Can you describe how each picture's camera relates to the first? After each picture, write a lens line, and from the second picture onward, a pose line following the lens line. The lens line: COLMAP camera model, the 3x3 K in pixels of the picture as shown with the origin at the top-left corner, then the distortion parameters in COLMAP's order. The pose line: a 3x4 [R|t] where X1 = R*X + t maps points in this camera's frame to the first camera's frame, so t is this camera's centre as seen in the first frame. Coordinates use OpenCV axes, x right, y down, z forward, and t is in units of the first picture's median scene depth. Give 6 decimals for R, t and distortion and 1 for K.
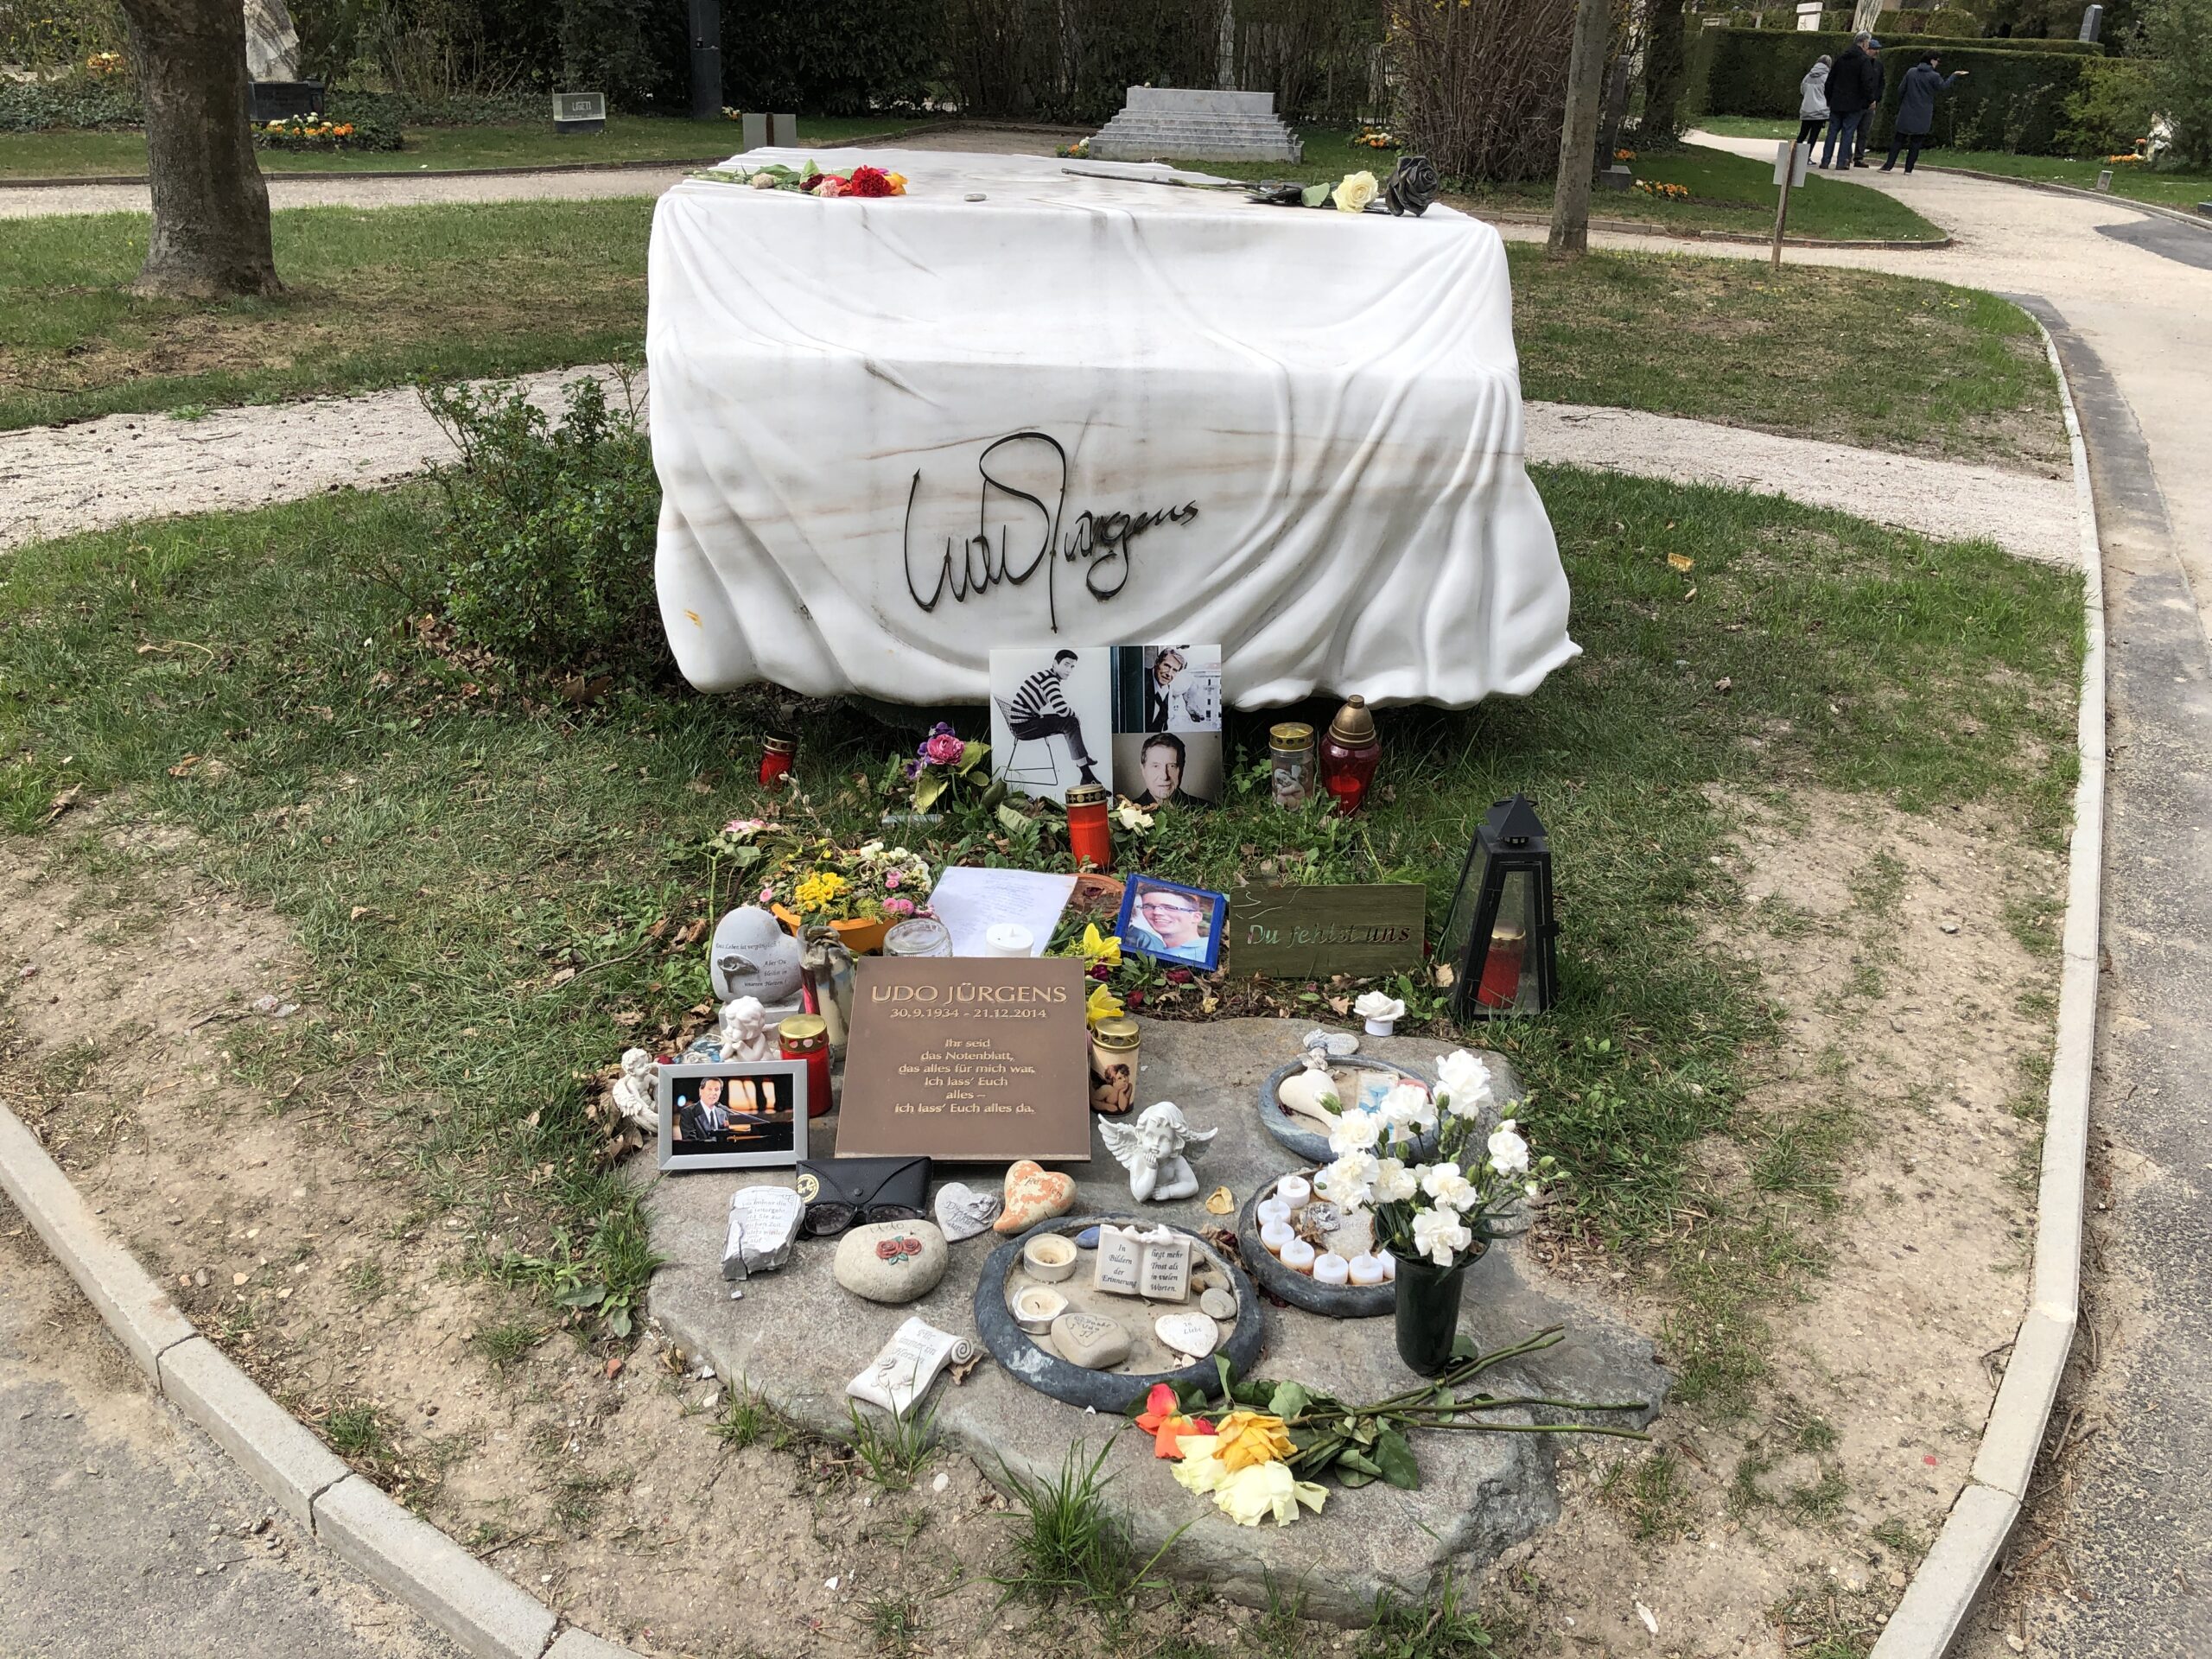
lens RADIAL K [[1756.0, 0, 1065.6], [0, 1756.0, 868.5], [0, 0, 1]] dist [0.063080, -0.056430]
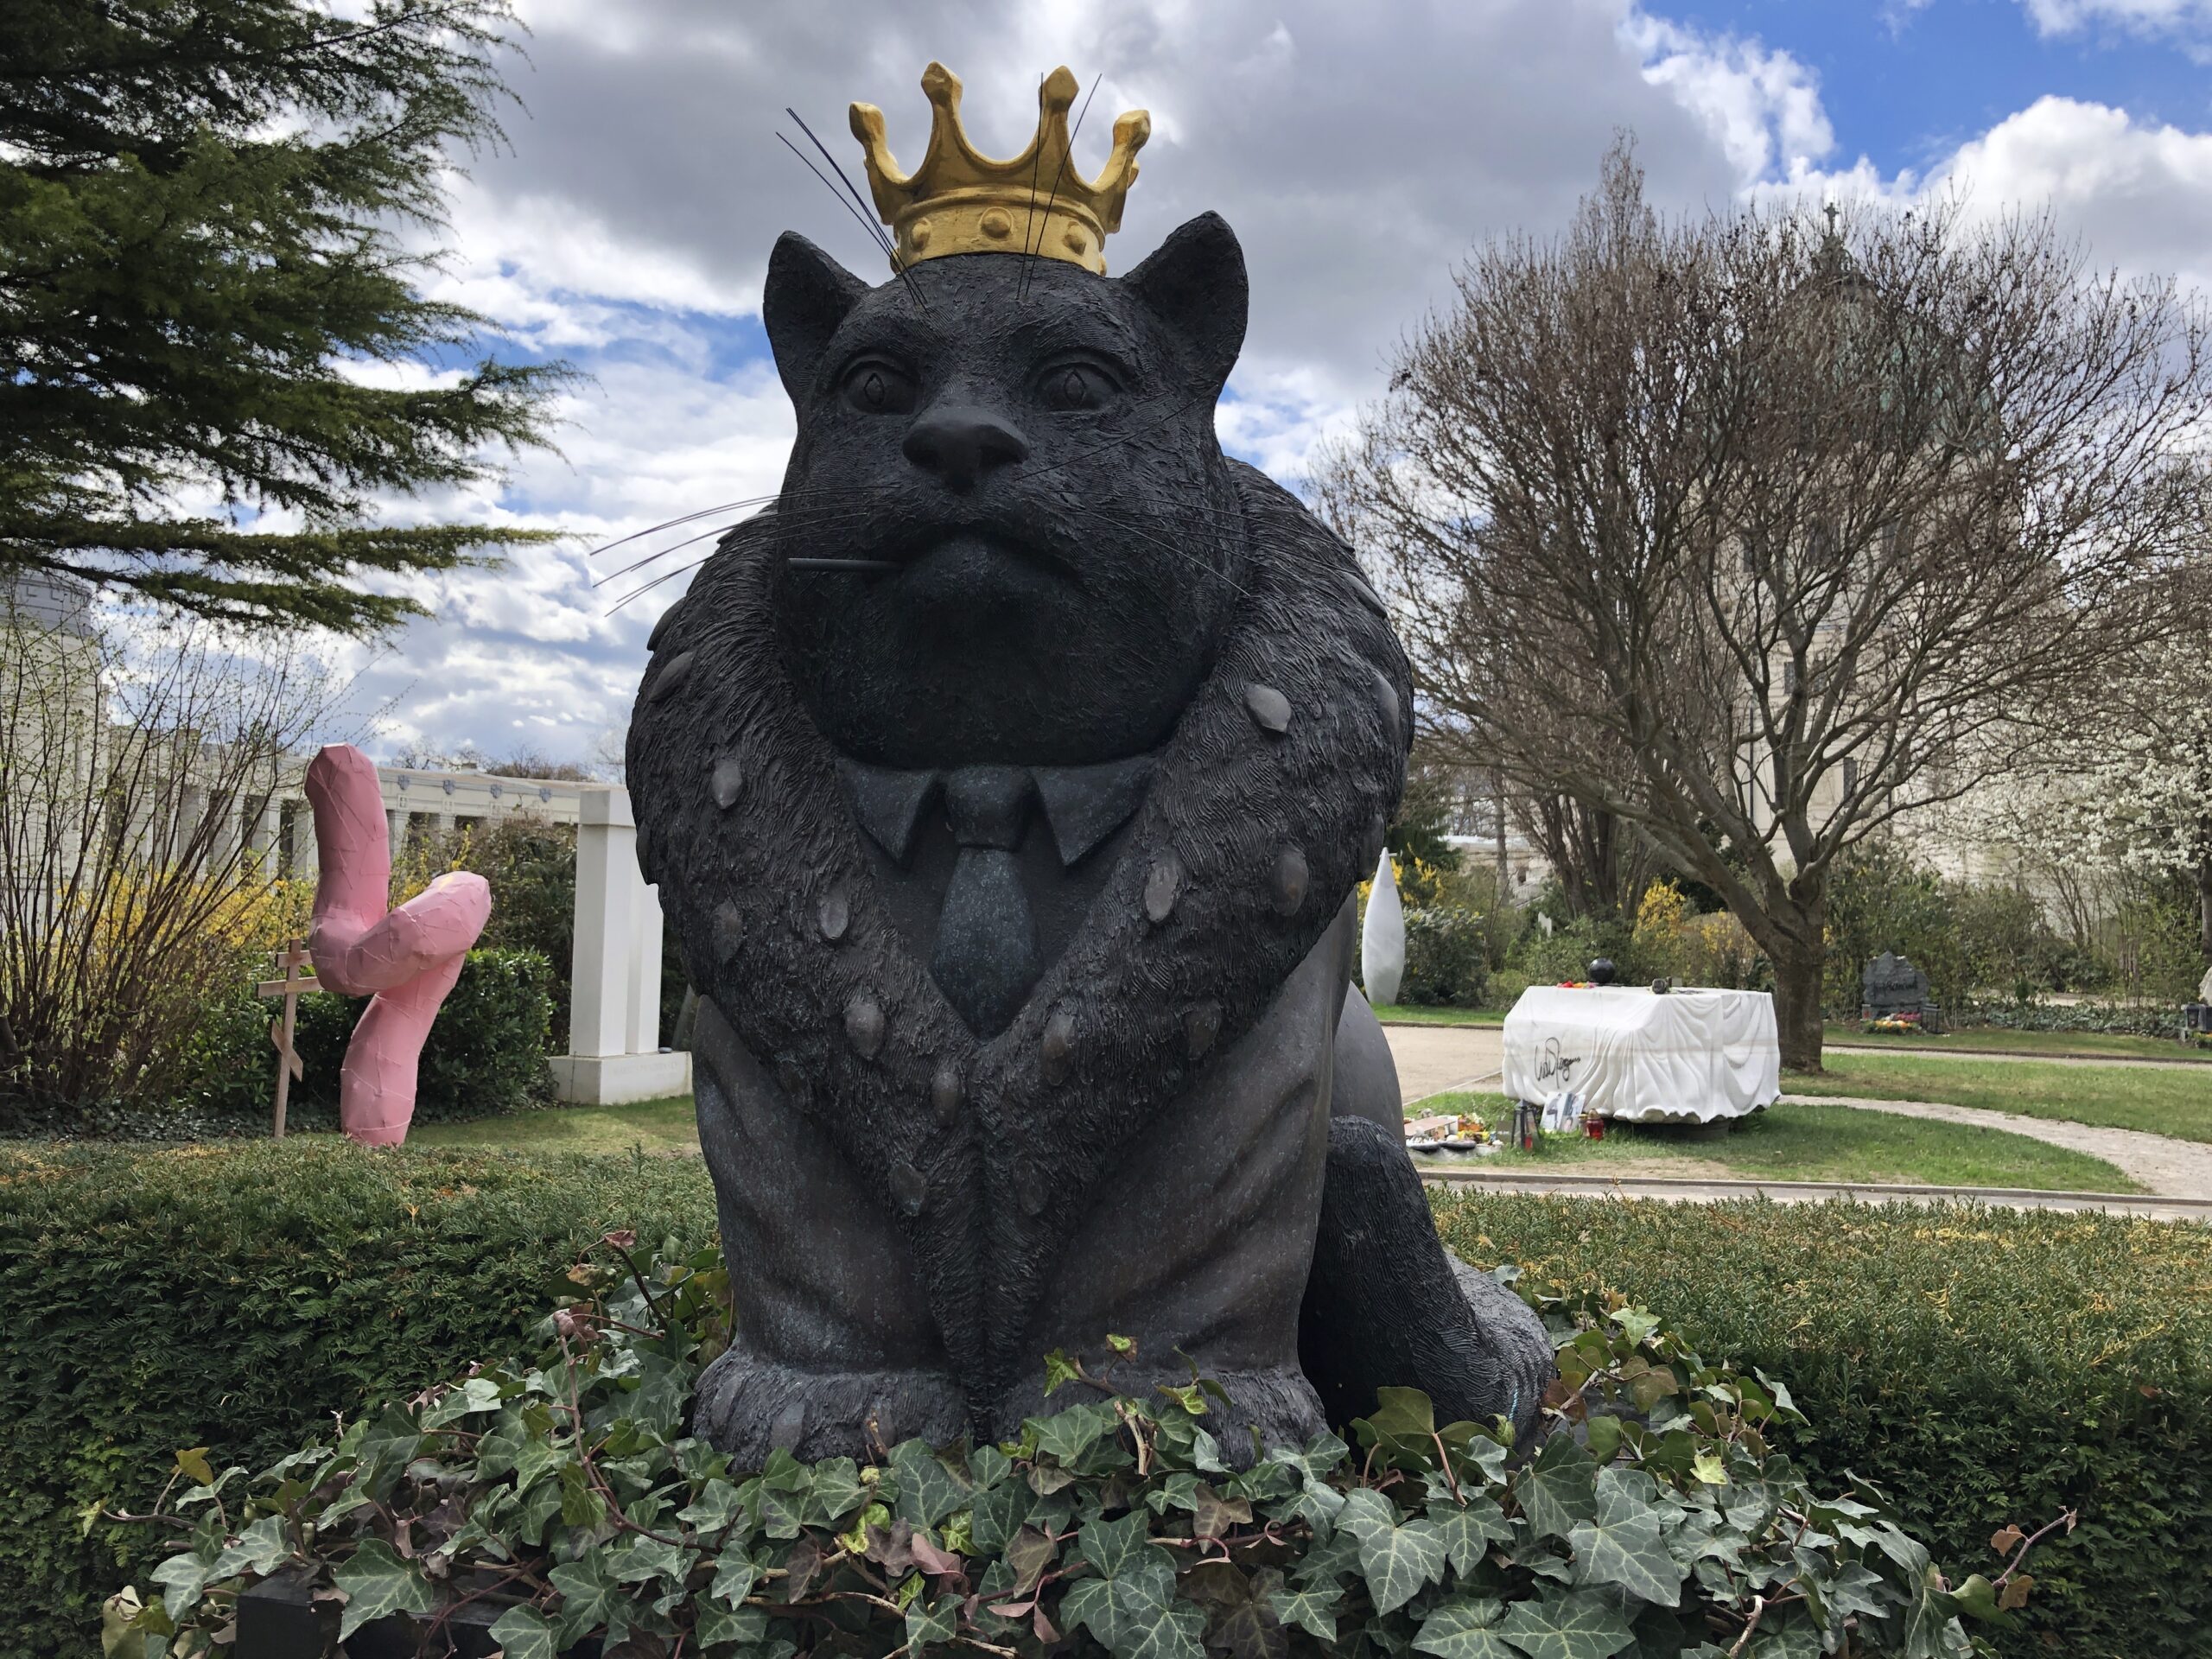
lens RADIAL K [[1795.5, 0, 1106.0], [0, 1795.5, 829.5], [0, 0, 1]] dist [0.069693, -0.197115]
pose [[0.335334, -0.076361, -0.939000, 4.200639], [-0.408130, 0.886551, -0.217846, 0.774626], [0.849106, 0.456285, 0.266125, -1.436367]]
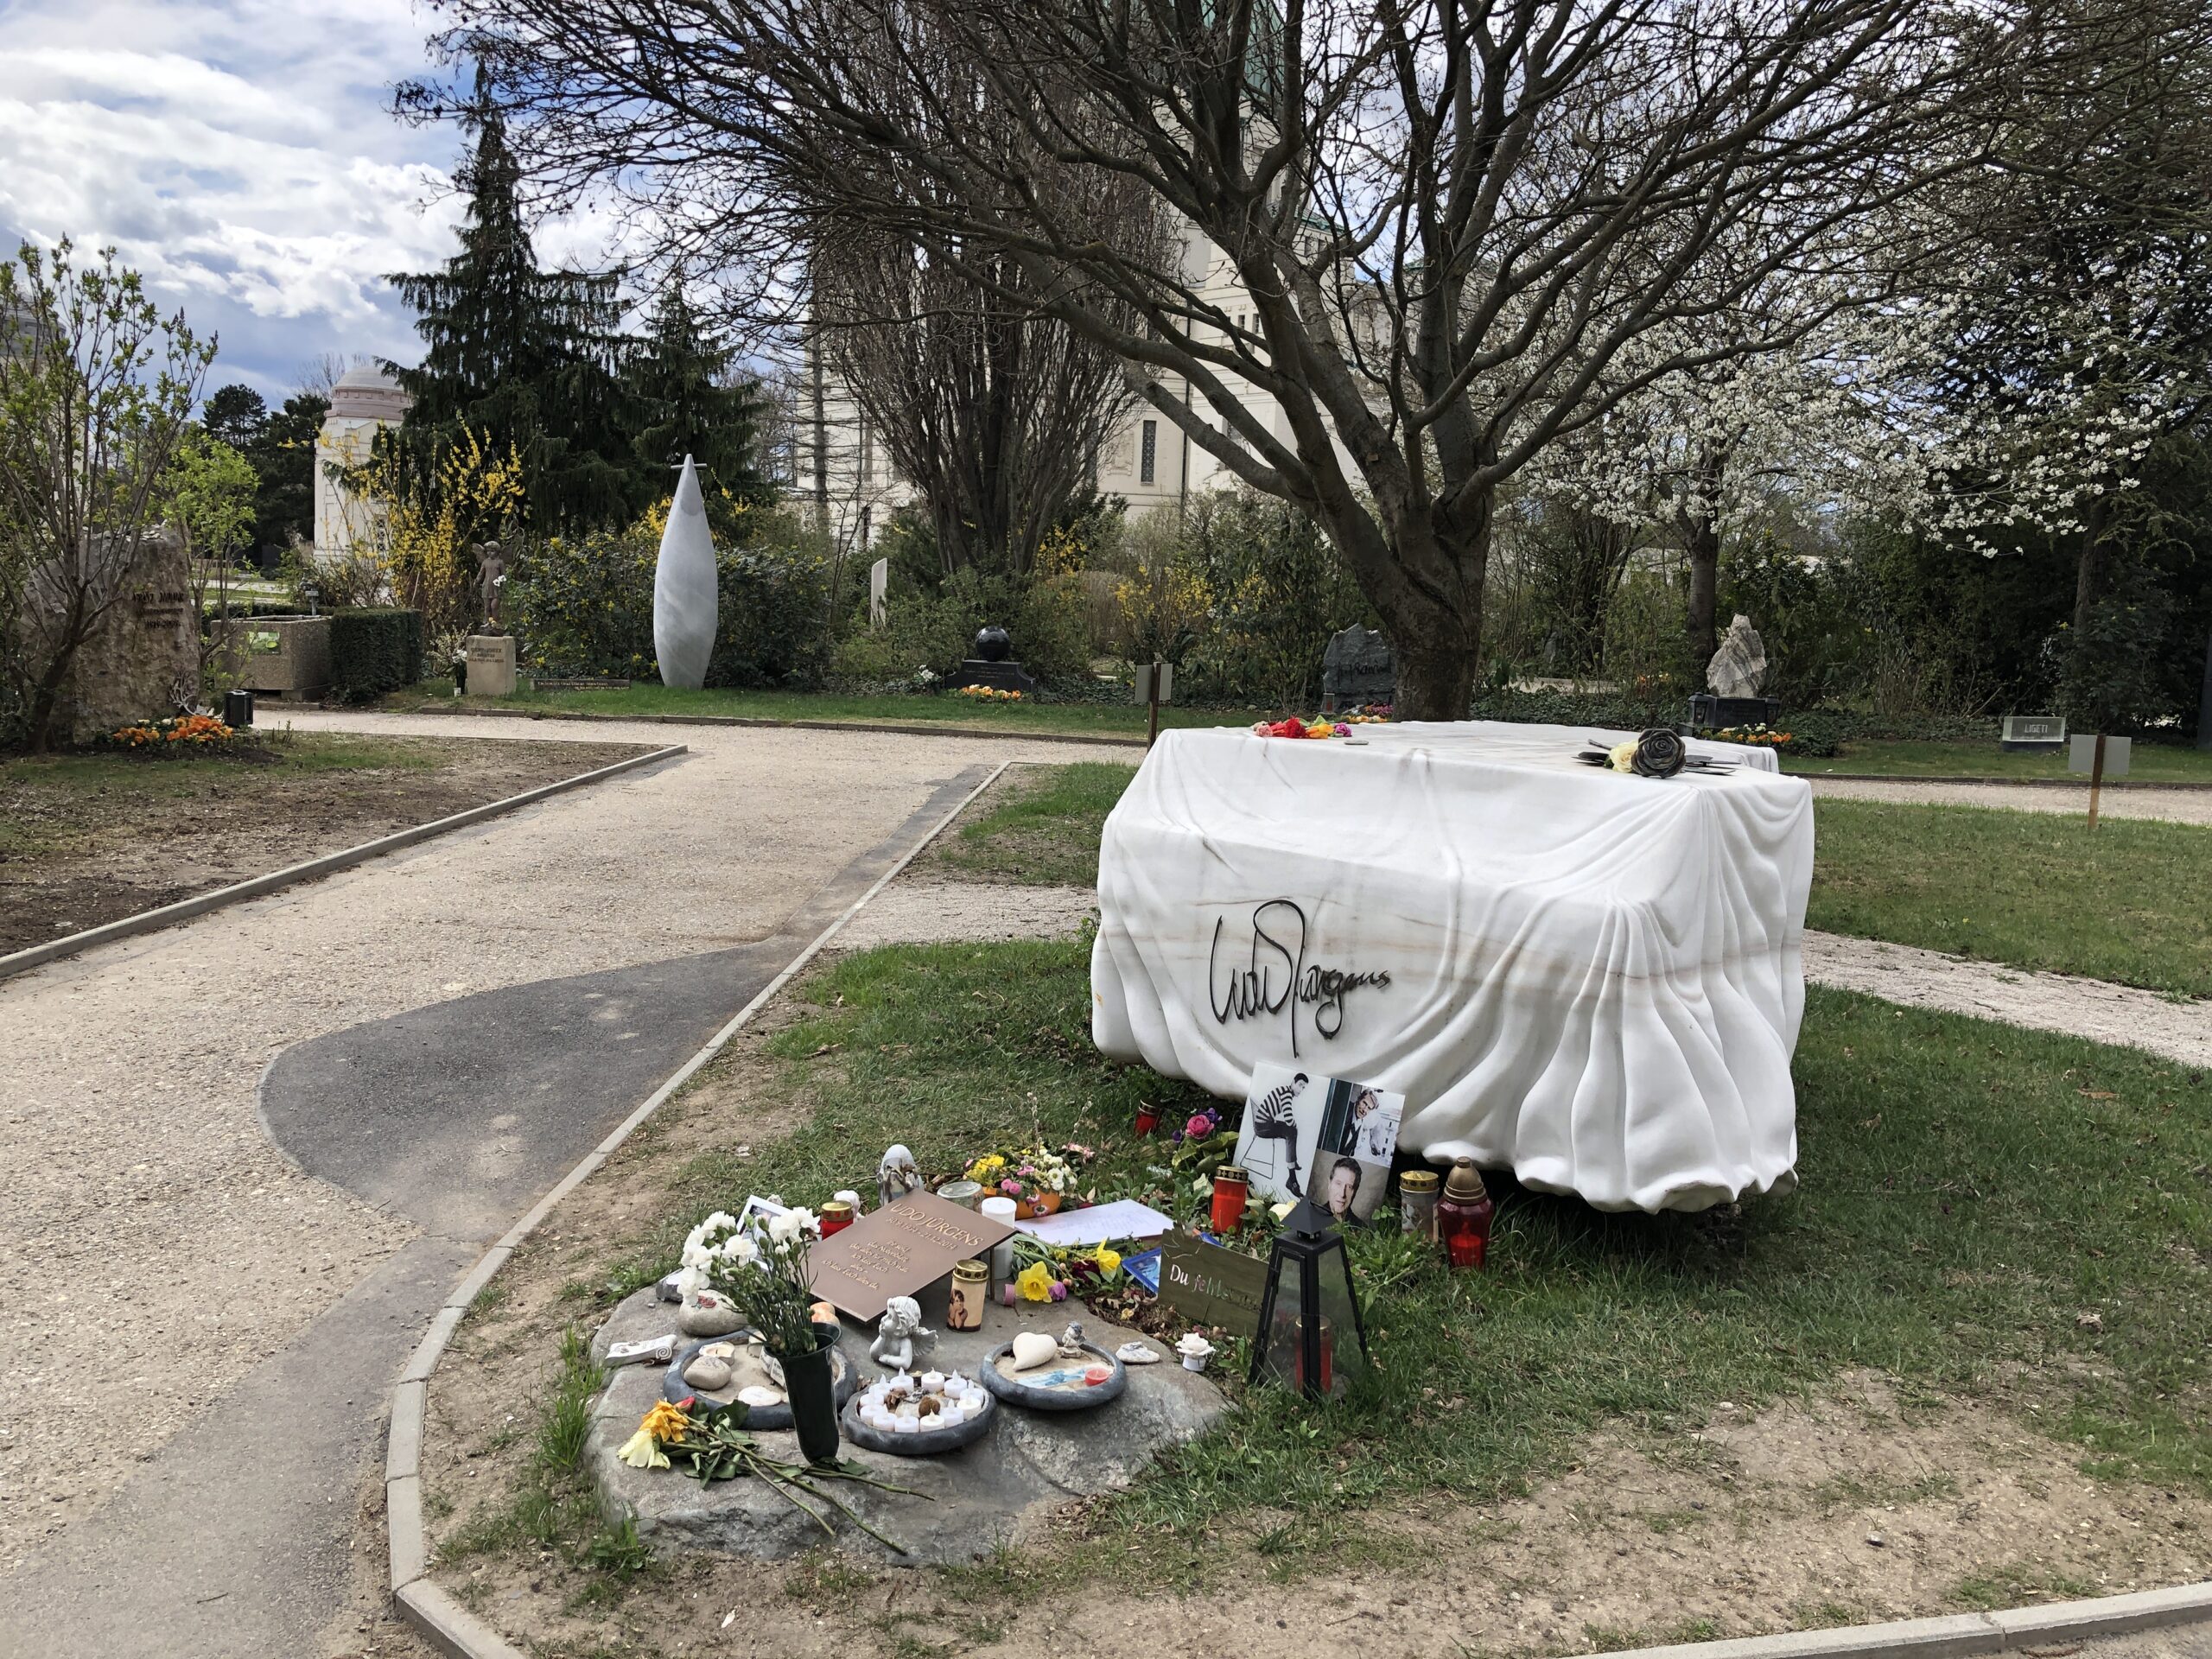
lens RADIAL K [[1795.5, 0, 1106.0], [0, 1795.5, 829.5], [0, 0, 1]] dist [0.069693, -0.197115]
pose [[0.666501, 0.088383, -0.740246, 1.019561], [-0.335856, 0.922074, -0.192305, 0.010062], [0.665565, 0.376787, 0.644247, 0.022106]]
